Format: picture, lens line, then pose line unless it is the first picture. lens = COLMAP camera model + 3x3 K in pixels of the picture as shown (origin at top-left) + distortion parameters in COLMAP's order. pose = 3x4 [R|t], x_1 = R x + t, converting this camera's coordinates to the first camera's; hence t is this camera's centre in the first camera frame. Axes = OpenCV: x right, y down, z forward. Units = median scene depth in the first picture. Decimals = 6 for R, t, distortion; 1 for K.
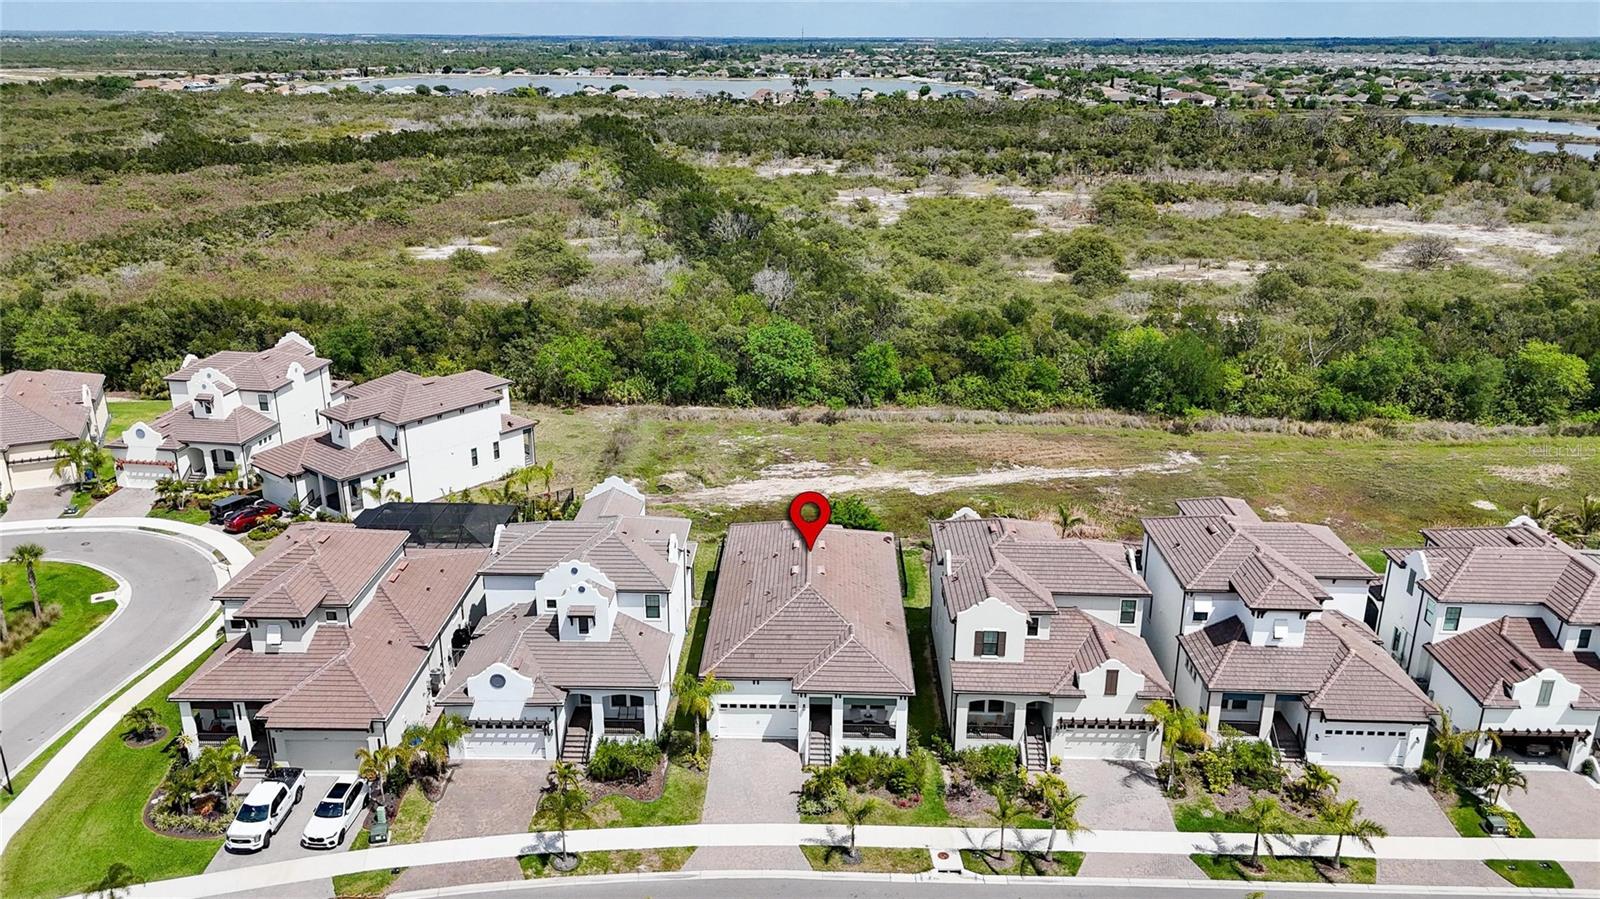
lens RADIAL K [[1175.6, 0, 797.7], [0, 1175.6, 448.6], [0, 0, 1]] dist [0.084278, -0.088267]
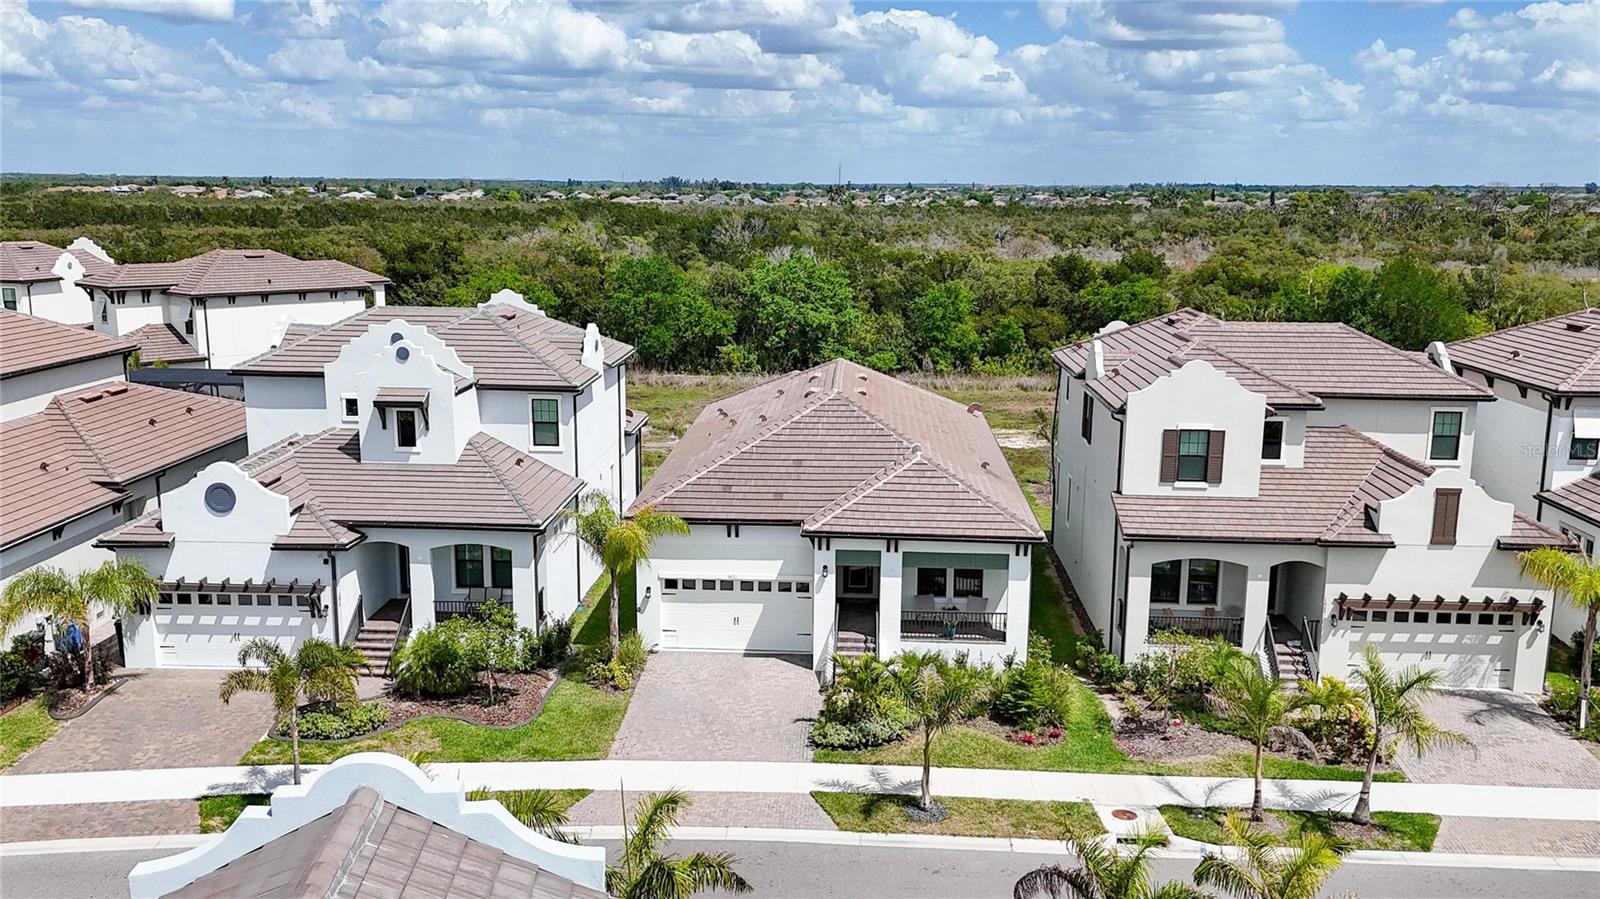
lens RADIAL K [[1413.1, 0, 797.0], [0, 1413.1, 485.0], [0, 0, 1]] dist [0.112673, -0.186215]
pose [[0.999660, 0.010480, -0.023859, 0.005008], [-0.013417, 0.991881, -0.126463, 0.175989], [0.022340, 0.126740, 0.991684, 0.265738]]
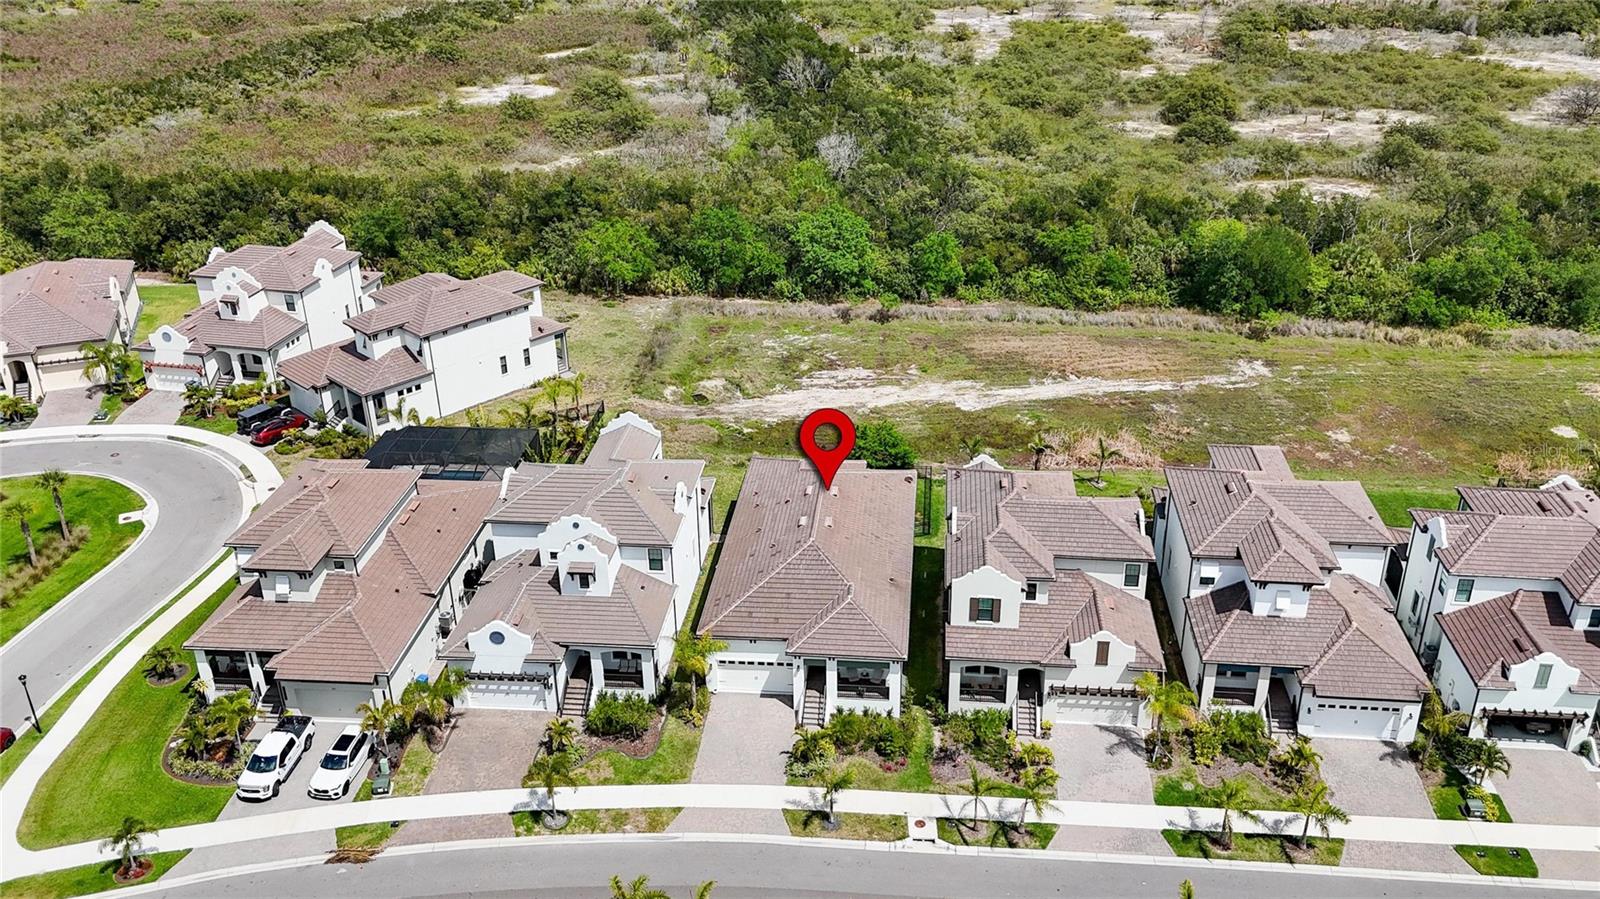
lens RADIAL K [[1287.6, 0, 851.7], [0, 1287.6, 411.6], [0, 0, 1]] dist [0.083702, -0.090638]
pose [[0.998824, 0.017073, -0.045384, 0.066214], [-0.011944, 0.993753, 0.110964, -0.083353], [0.046995, -0.110291, 0.992788, -0.049437]]
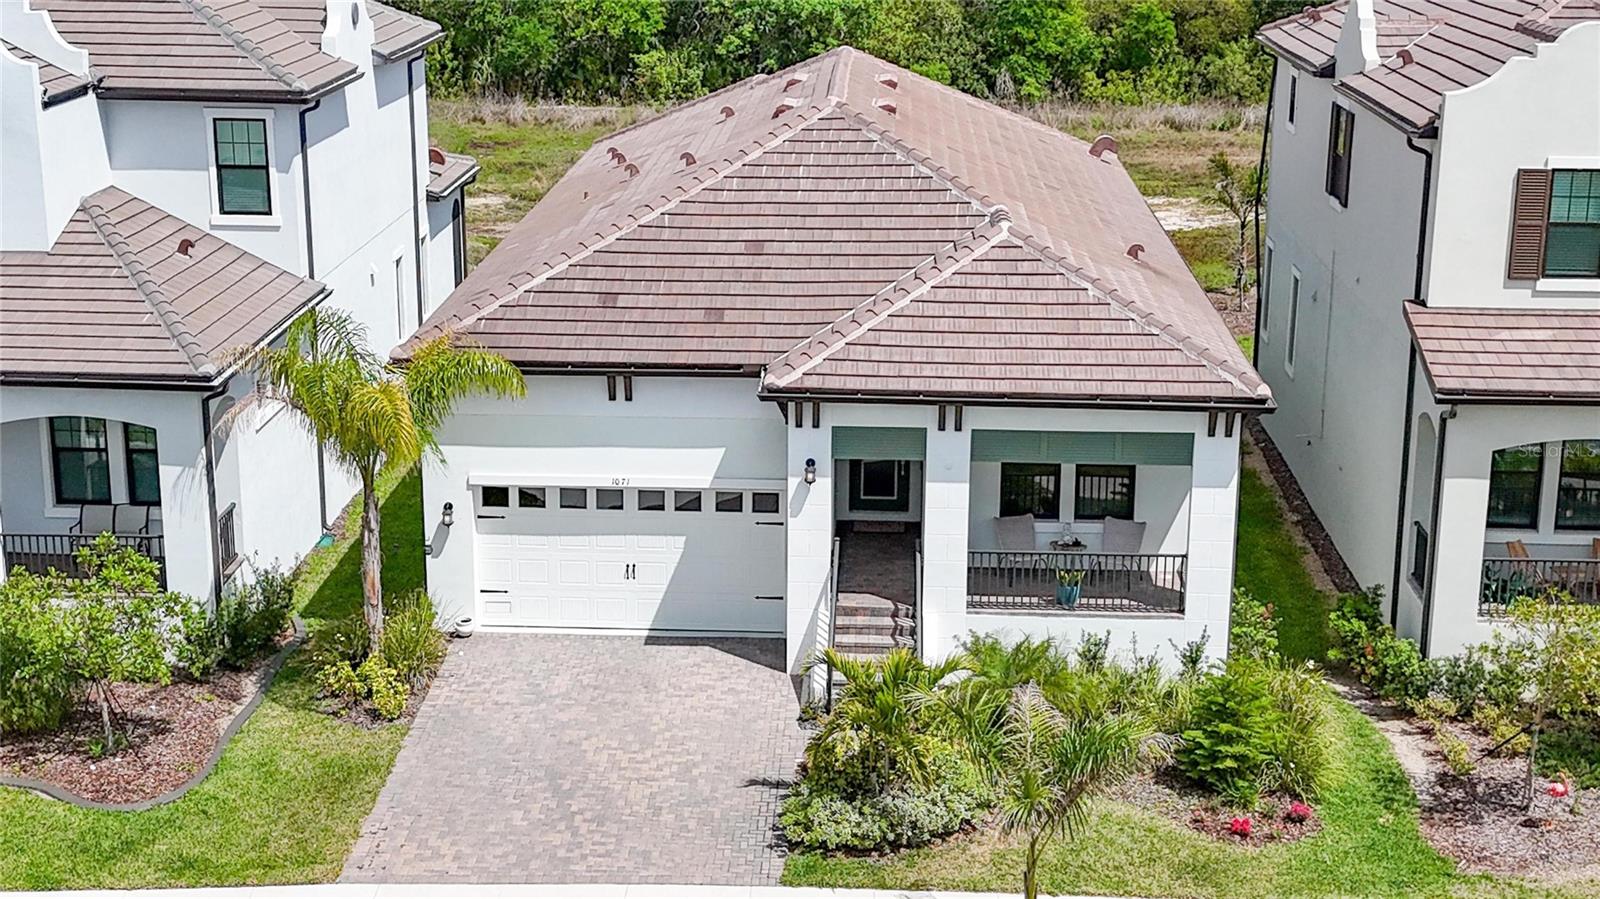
lens RADIAL K [[2264.4, 0, 794.5], [0, 2264.4, 447.0], [0, 0, 1]] dist [0.085577, -0.050423]
pose [[0.999787, 0.006942, -0.019435, 0.007540], [-0.008181, 0.997889, -0.064420, 0.165794], [0.018947, 0.064565, 0.997734, 0.361332]]
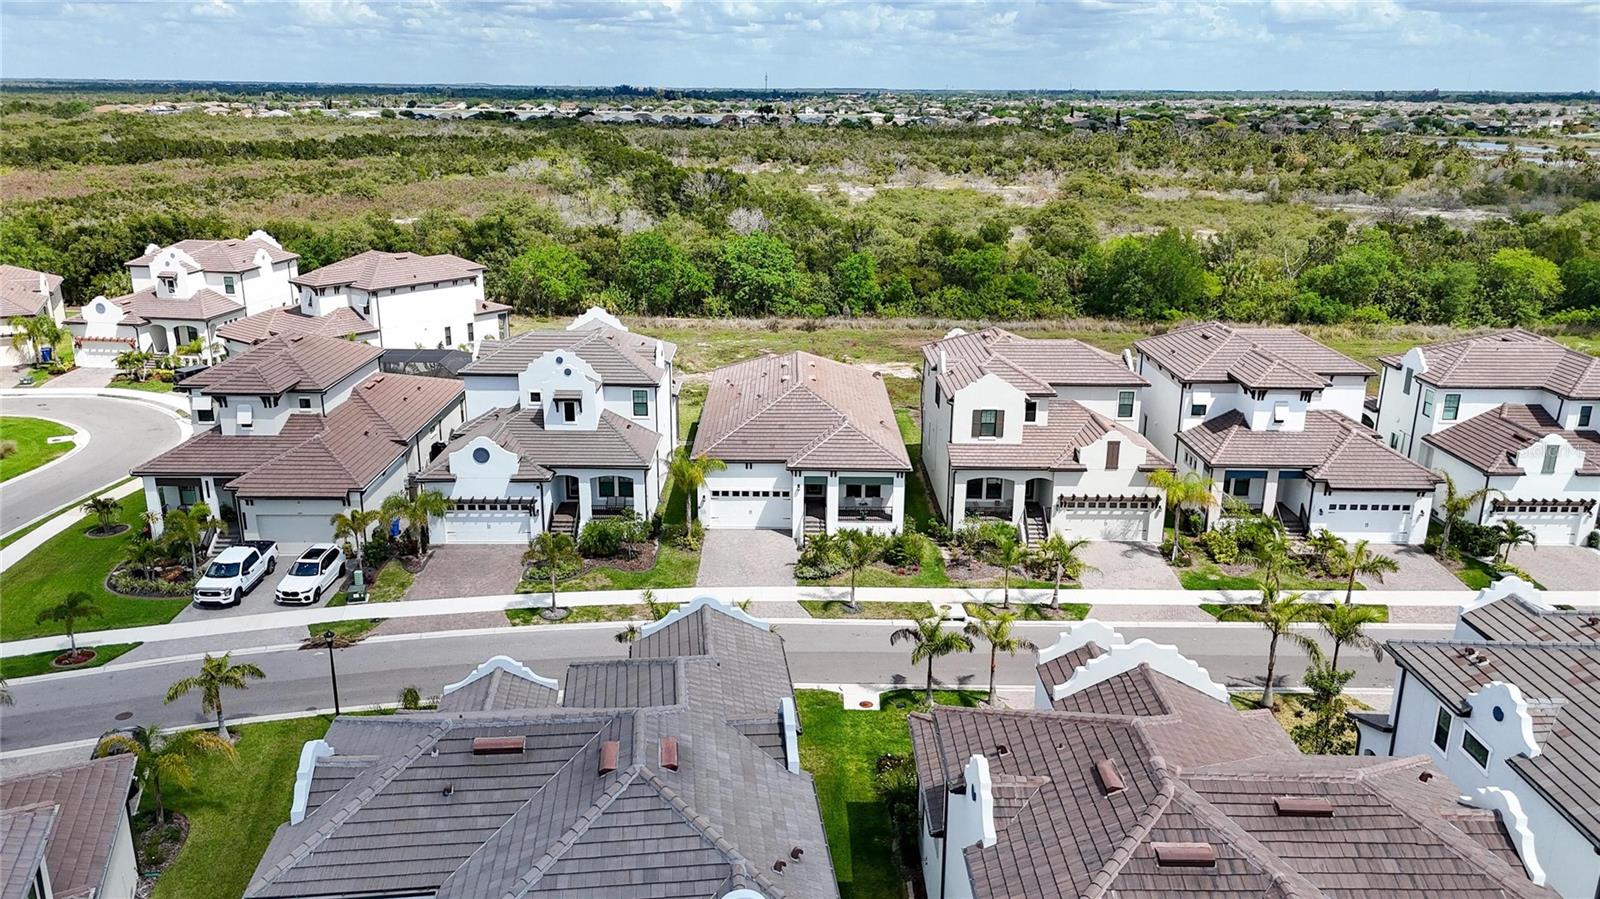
lens RADIAL K [[1175.6, 0, 797.7], [0, 1175.6, 448.6], [0, 0, 1]] dist [0.084278, -0.088267]
pose [[0.999542, -0.004208, 0.029955, -0.016469], [0.005395, 0.999199, -0.039640, 0.153075], [-0.029764, 0.039784, 0.998765, 0.021569]]
